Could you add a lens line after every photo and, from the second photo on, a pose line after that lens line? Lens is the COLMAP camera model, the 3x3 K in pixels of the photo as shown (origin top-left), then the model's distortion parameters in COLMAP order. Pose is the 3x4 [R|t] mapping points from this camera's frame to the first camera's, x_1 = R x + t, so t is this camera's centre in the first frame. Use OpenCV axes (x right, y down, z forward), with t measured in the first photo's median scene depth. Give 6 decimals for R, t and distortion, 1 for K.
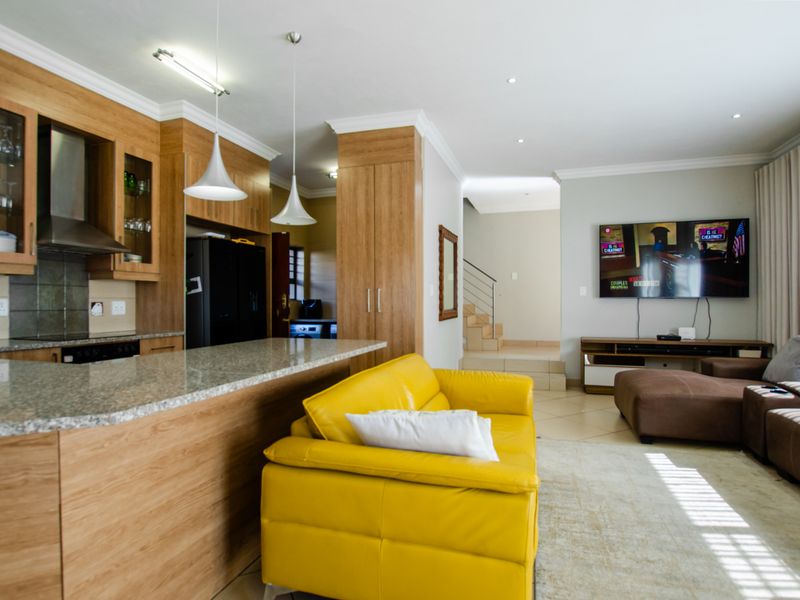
lens RADIAL K [[439.1, 0, 396.3], [0, 439.1, 302.0], [0, 0, 1]] dist [-0.023370, -0.000334]
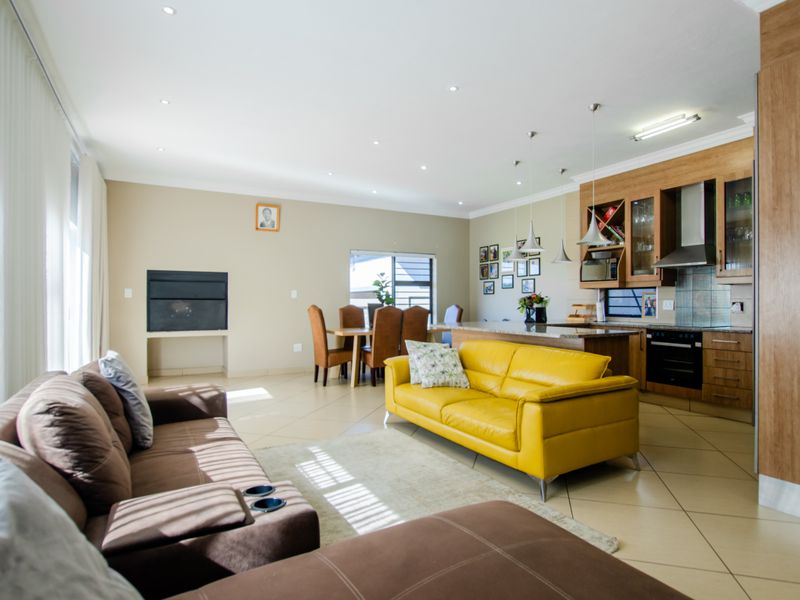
lens RADIAL K [[439.1, 0, 396.3], [0, 439.1, 302.0], [0, 0, 1]] dist [-0.023370, -0.000334]
pose [[-0.687907, 0.002305, -0.725796, 0.876175], [0.002313, 0.999997, 0.000984, -0.003140], [0.725796, -0.001002, -0.687910, 1.108968]]
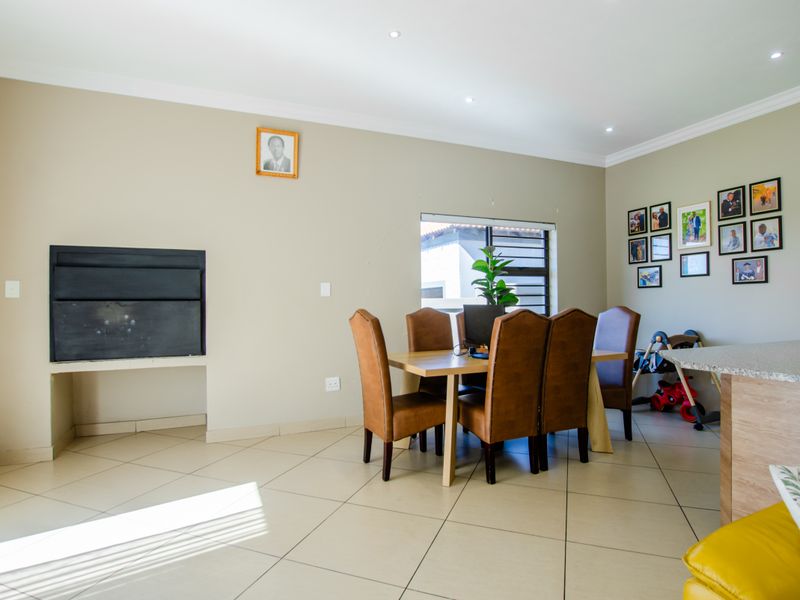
lens RADIAL K [[439.1, 0, 396.3], [0, 439.1, 302.0], [0, 0, 1]] dist [-0.023370, -0.000334]
pose [[-0.750073, 0.007340, -0.661314, 0.393264], [0.010774, 0.999941, -0.001121, -0.003027], [0.661267, -0.007966, -0.750108, 0.416762]]
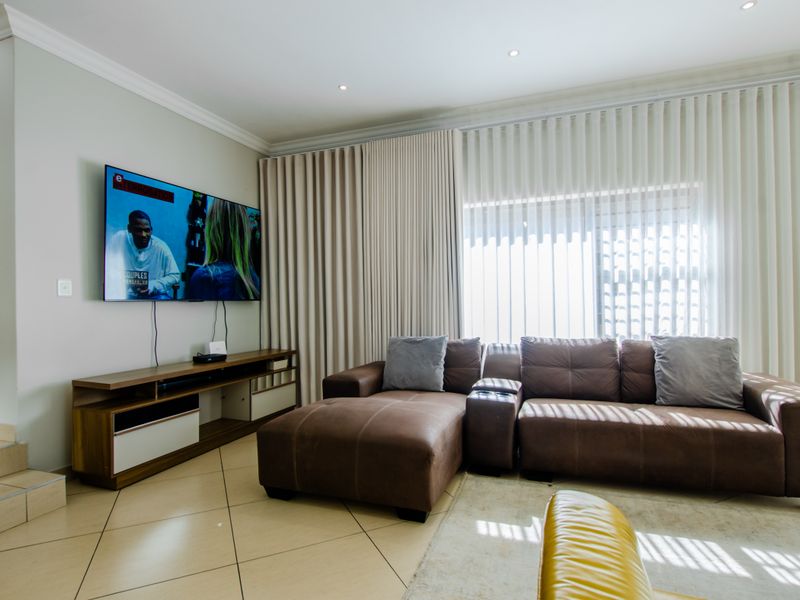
lens RADIAL K [[430.7, 0, 398.0], [0, 430.7, 303.1], [0, 0, 1]] dist [-0.003791, -0.001092]
pose [[0.028377, 0.005114, 0.999584, -0.063528], [0.017156, 0.999837, -0.005603, 0.003735], [-0.999450, 0.017307, 0.028285, 0.923900]]
